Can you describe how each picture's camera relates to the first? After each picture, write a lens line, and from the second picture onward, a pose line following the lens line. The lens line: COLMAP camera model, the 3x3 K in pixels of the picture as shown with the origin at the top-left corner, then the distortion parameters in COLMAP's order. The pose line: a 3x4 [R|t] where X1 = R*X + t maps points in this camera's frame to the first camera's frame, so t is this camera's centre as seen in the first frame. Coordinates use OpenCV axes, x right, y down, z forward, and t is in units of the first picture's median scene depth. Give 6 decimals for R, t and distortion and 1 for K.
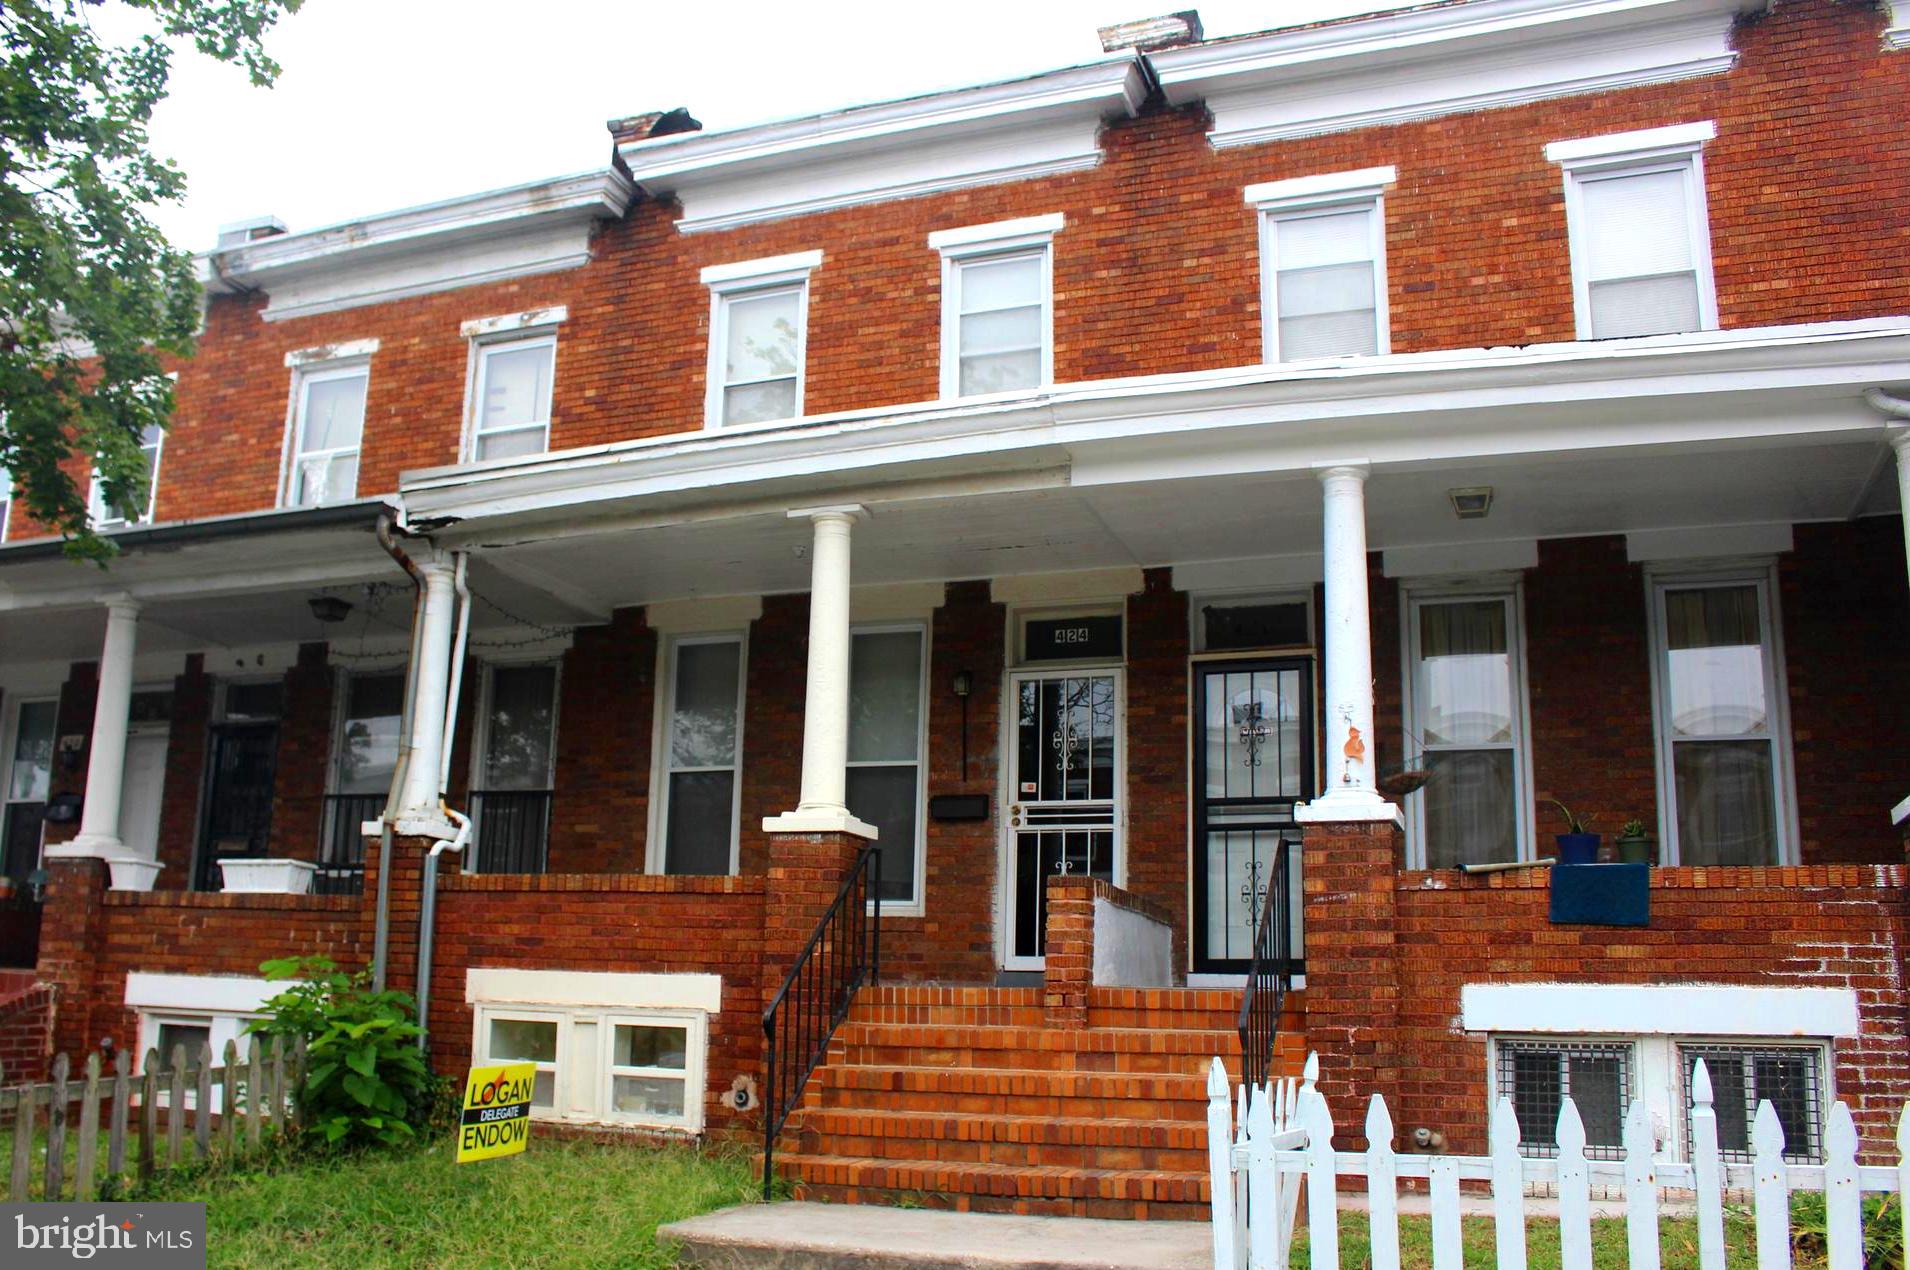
lens RADIAL K [[1686.4, 0, 901.1], [0, 1686.4, 658.8], [0, 0, 1]] dist [-0.169036, 0.145665]
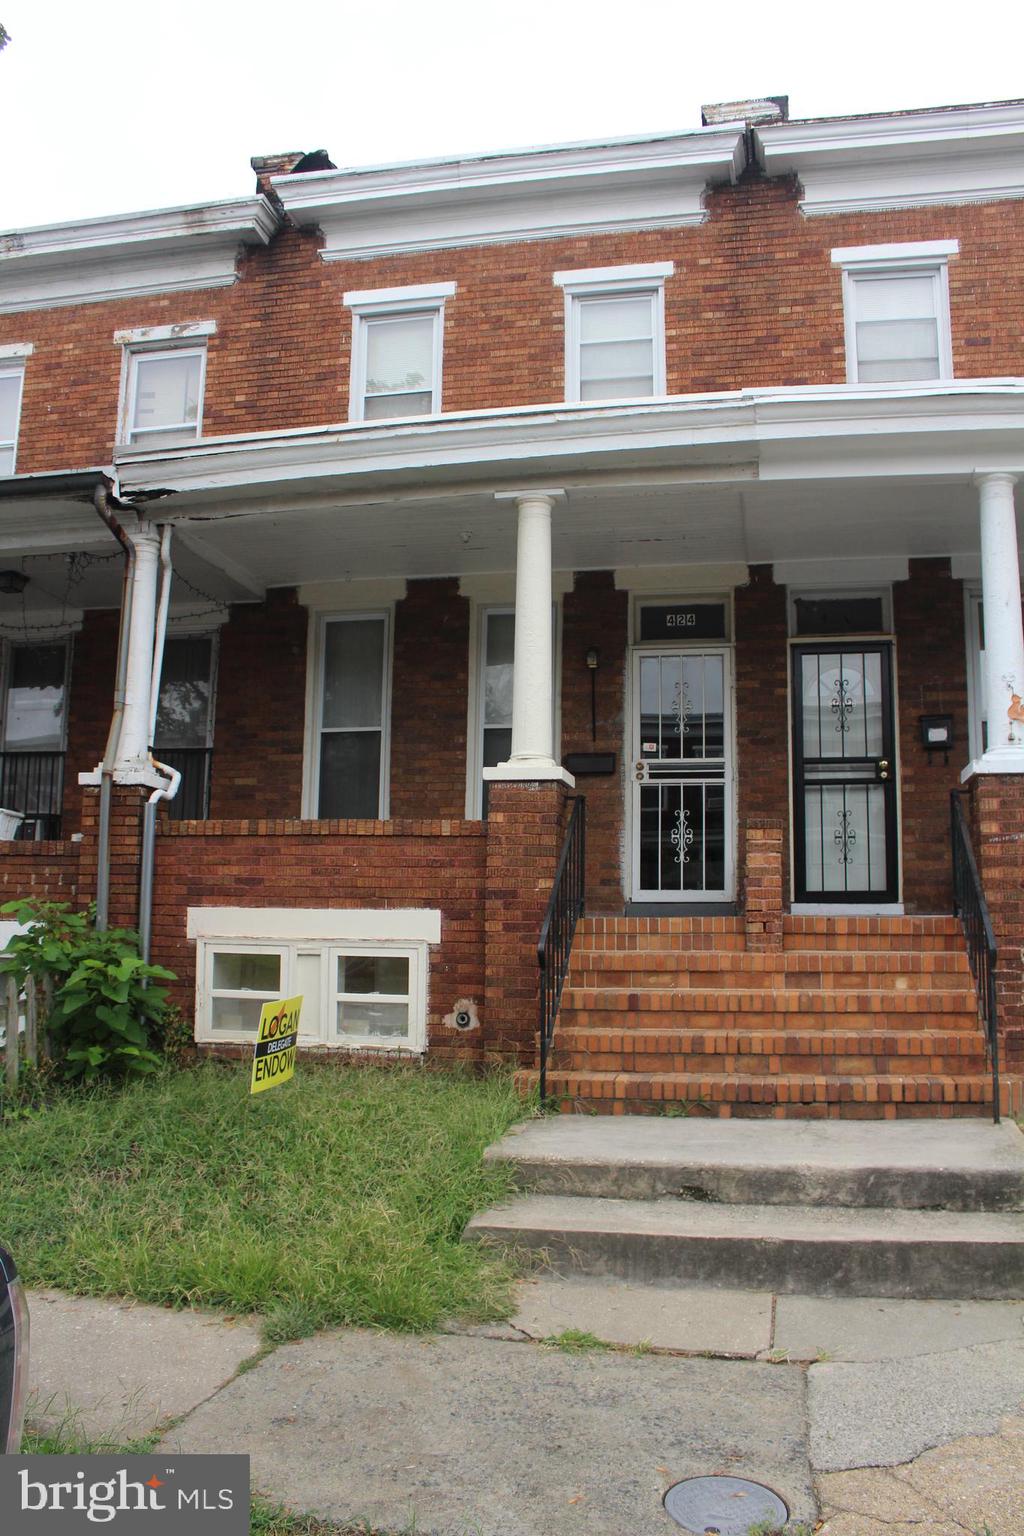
lens RADIAL K [[1254.8, 0, 512.0], [0, 1254.8, 768.0], [0, 0, 1]] dist [-0.157383, 0.118728]
pose [[0.985010, 0.008227, 0.172302, -0.176512], [-0.021769, 0.996805, 0.076850, 0.026585], [-0.171119, -0.079448, 0.982042, 0.160102]]
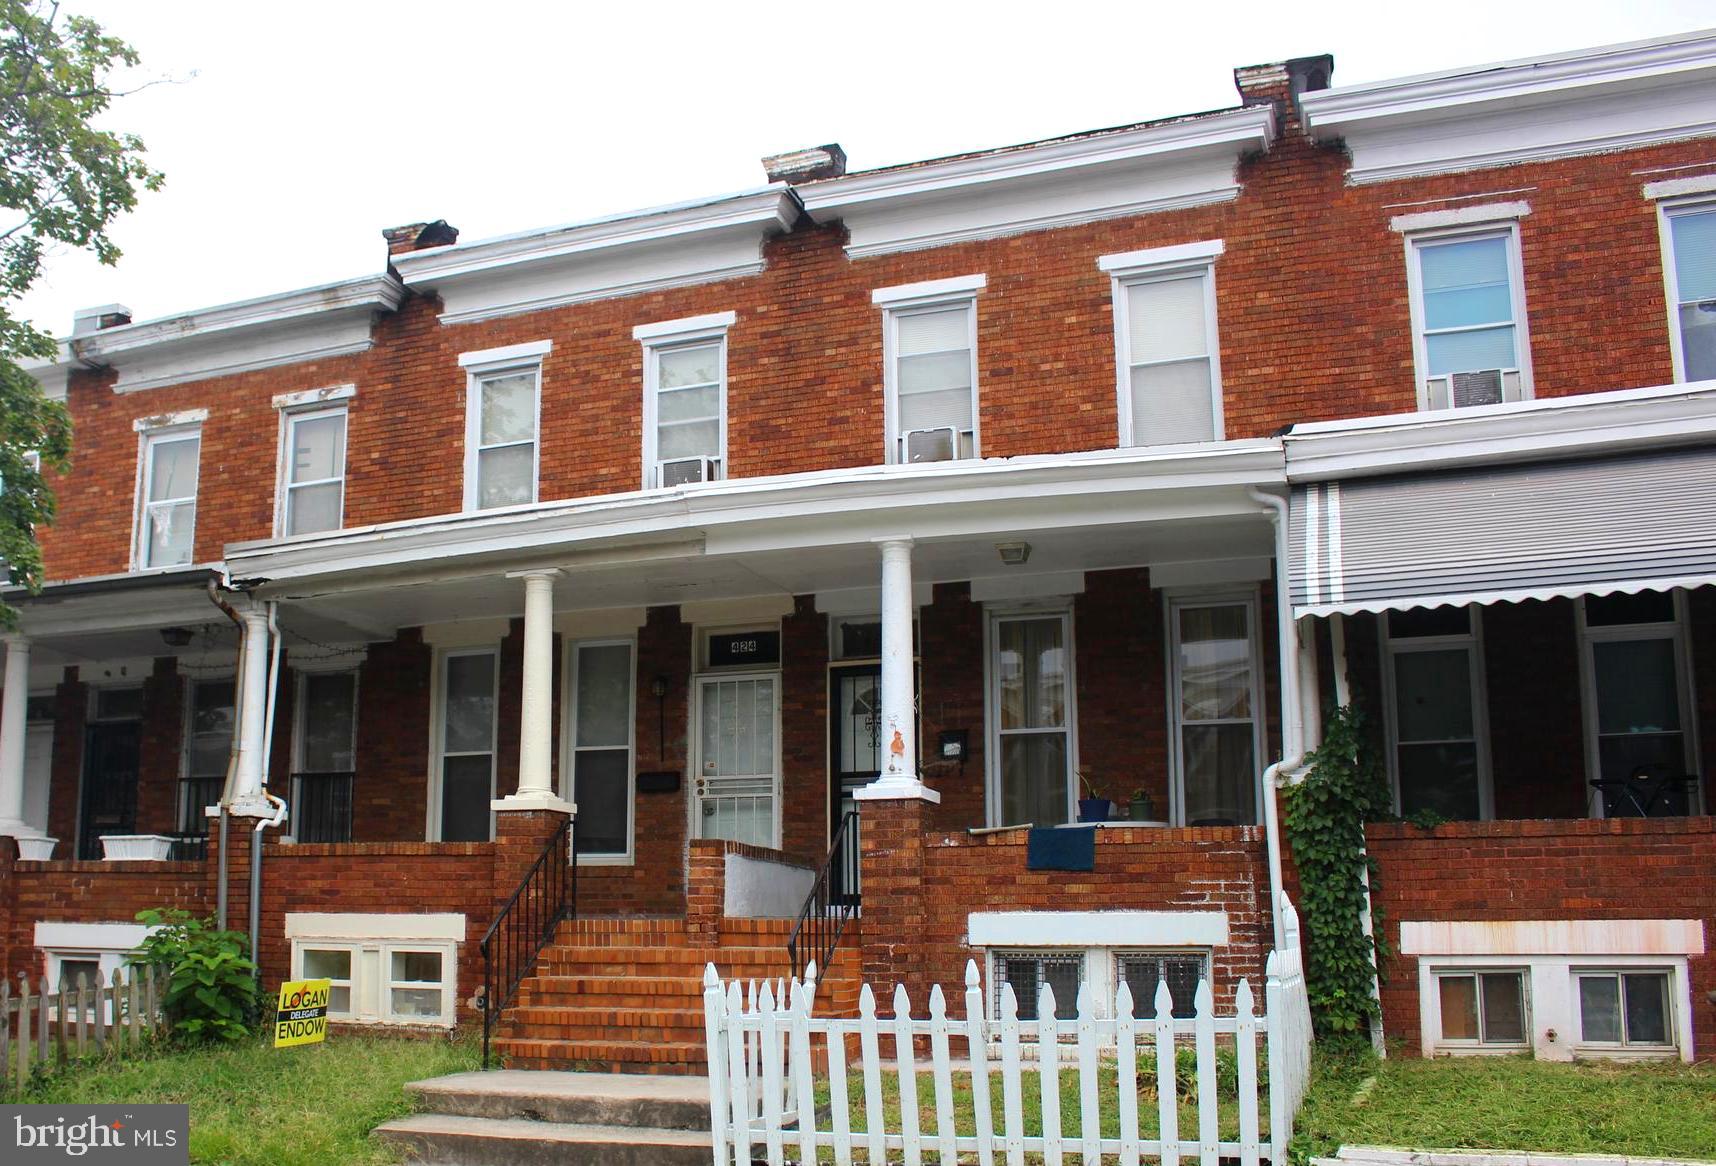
lens RADIAL K [[1722.1, 0, 741.3], [0, 1722.1, 639.8], [0, 0, 1]] dist [-0.181468, 0.161103]
pose [[0.999523, -0.026429, -0.015981, 0.128447], [0.026977, 0.999018, 0.035147, -0.069731], [0.015037, -0.035561, 0.999254, -0.343077]]
